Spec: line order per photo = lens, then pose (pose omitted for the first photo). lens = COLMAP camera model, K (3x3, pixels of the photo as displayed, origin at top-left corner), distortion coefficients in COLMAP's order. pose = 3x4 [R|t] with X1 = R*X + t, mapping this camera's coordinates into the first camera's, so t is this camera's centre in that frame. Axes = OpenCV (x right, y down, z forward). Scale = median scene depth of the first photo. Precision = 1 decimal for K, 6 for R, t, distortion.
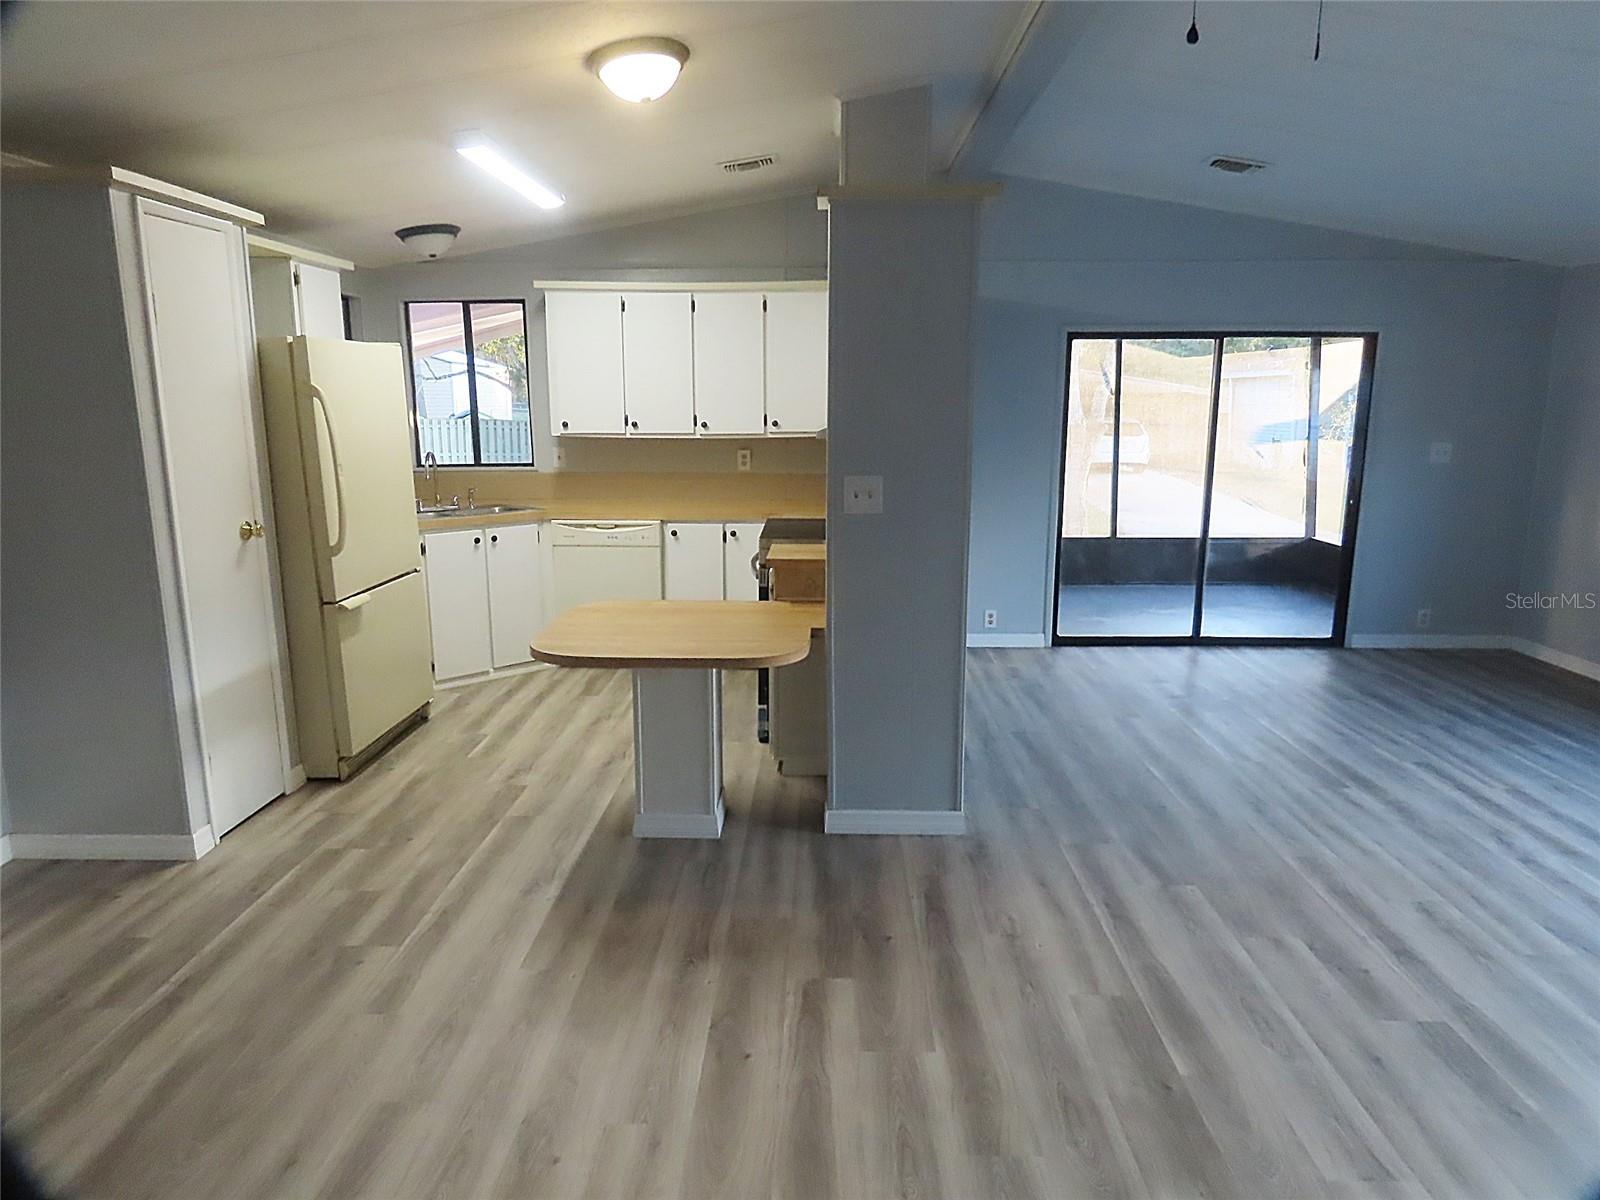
lens RADIAL K [[1013.2, 0, 800.0], [0, 1013.2, 600.0], [0, 0, 1]] dist [-0.003610, -0.001922]
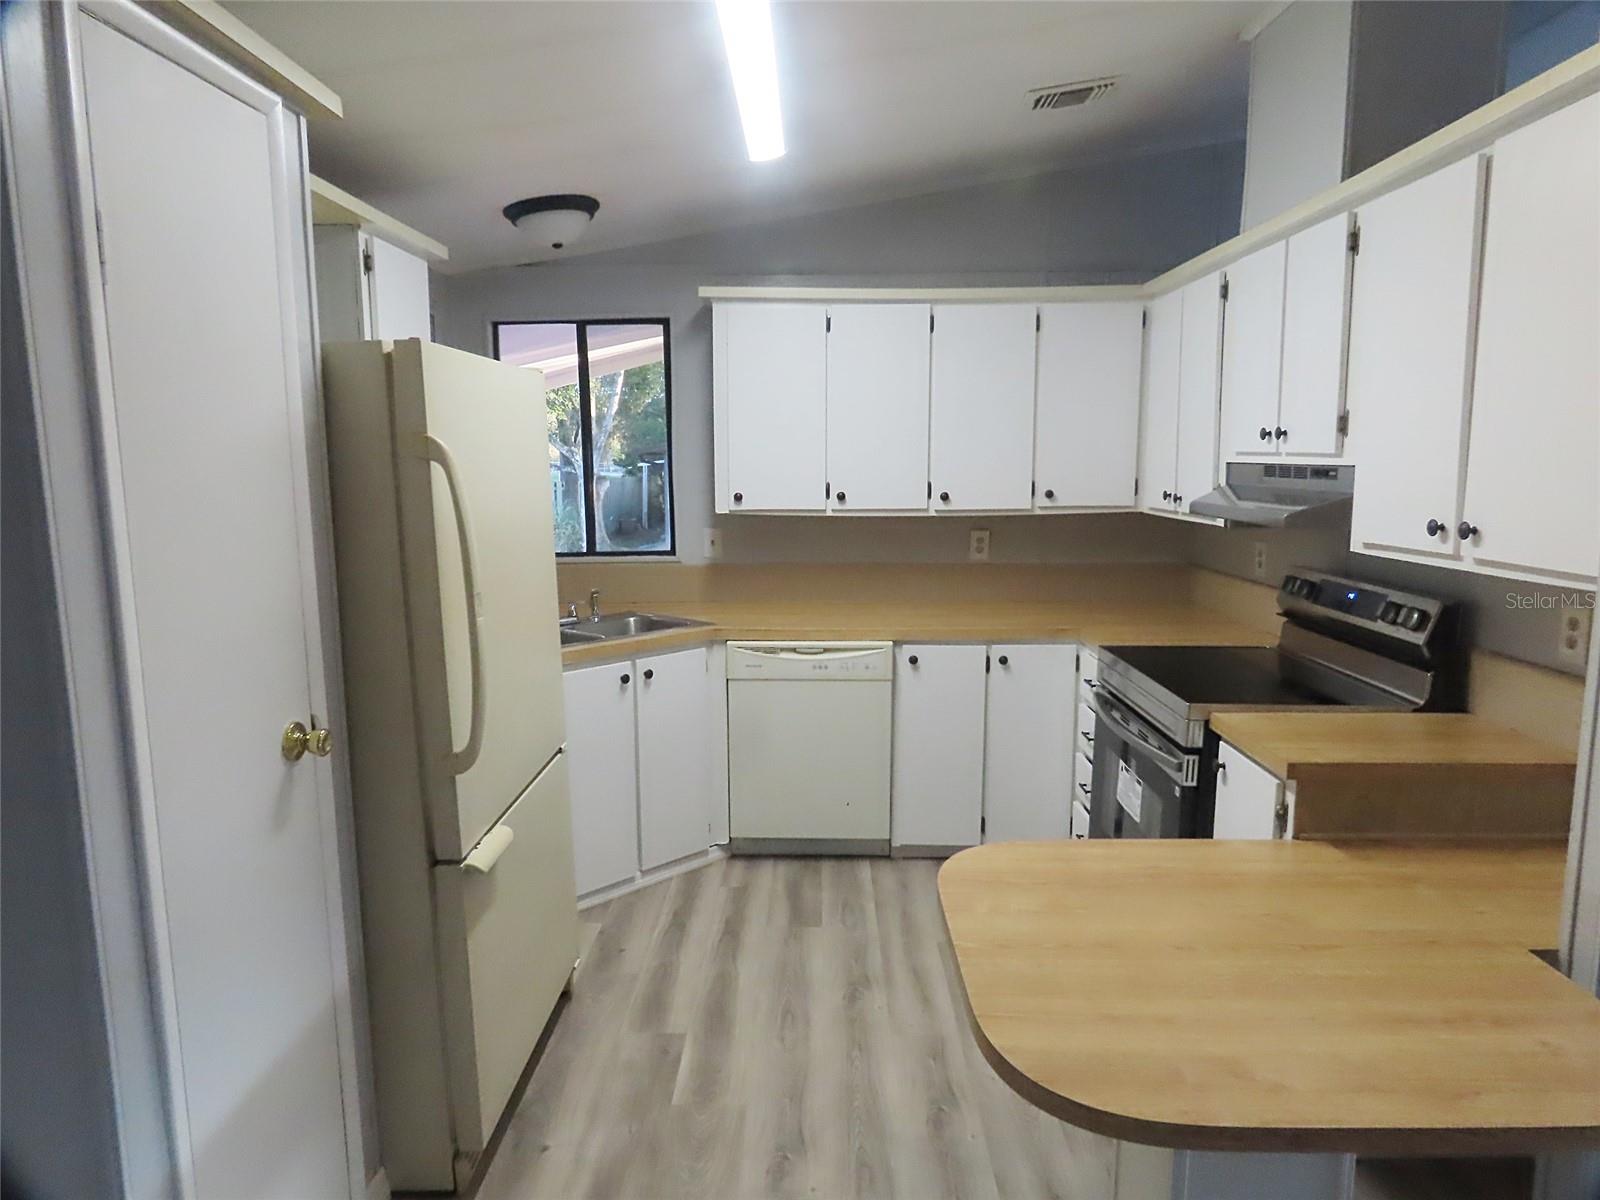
lens RADIAL K [[1013.2, 0, 800.0], [0, 1013.2, 600.0], [0, 0, 1]] dist [-0.003610, -0.001922]
pose [[0.999925, -0.006940, 0.010099, -0.204683], [0.007485, 0.998460, -0.054972, -0.069393], [-0.009702, 0.055043, 0.998437, 0.338511]]
